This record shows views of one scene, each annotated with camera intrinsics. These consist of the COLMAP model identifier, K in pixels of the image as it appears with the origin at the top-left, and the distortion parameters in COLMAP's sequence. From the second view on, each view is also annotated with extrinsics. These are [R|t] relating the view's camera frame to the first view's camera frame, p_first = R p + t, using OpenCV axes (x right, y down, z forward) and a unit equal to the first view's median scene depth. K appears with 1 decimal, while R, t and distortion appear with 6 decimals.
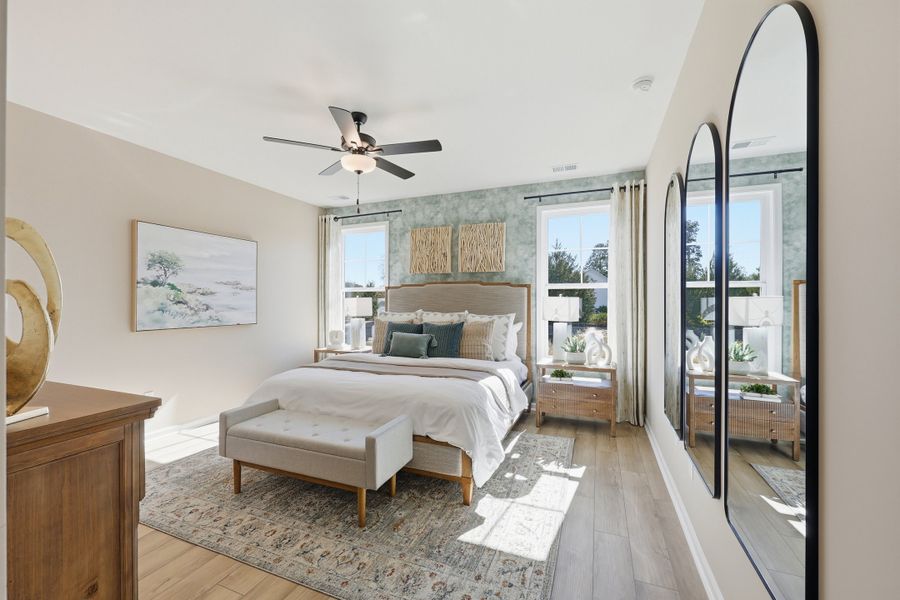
lens RADIAL K [[364.9, 0, 450.4], [0, 364.9, 302.5], [0, 0, 1]] dist [0.001278, 0.000228]
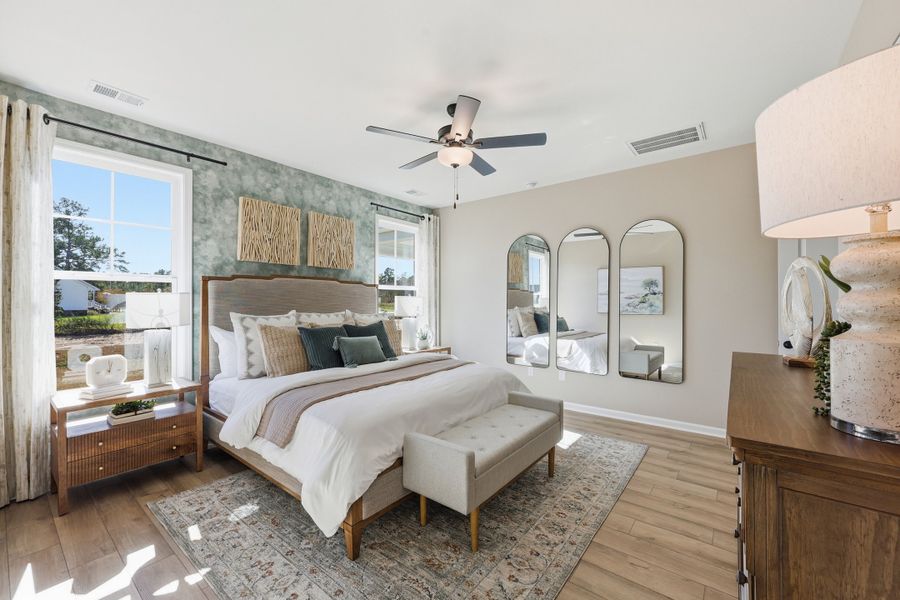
lens RADIAL K [[364.9, 0, 450.4], [0, 364.9, 302.5], [0, 0, 1]] dist [0.001278, 0.000228]
pose [[0.279221, -0.006436, 0.960205, -0.723443], [-0.002103, 0.999971, 0.007314, -0.003601], [-0.960225, -0.004061, 0.279200, 0.453002]]
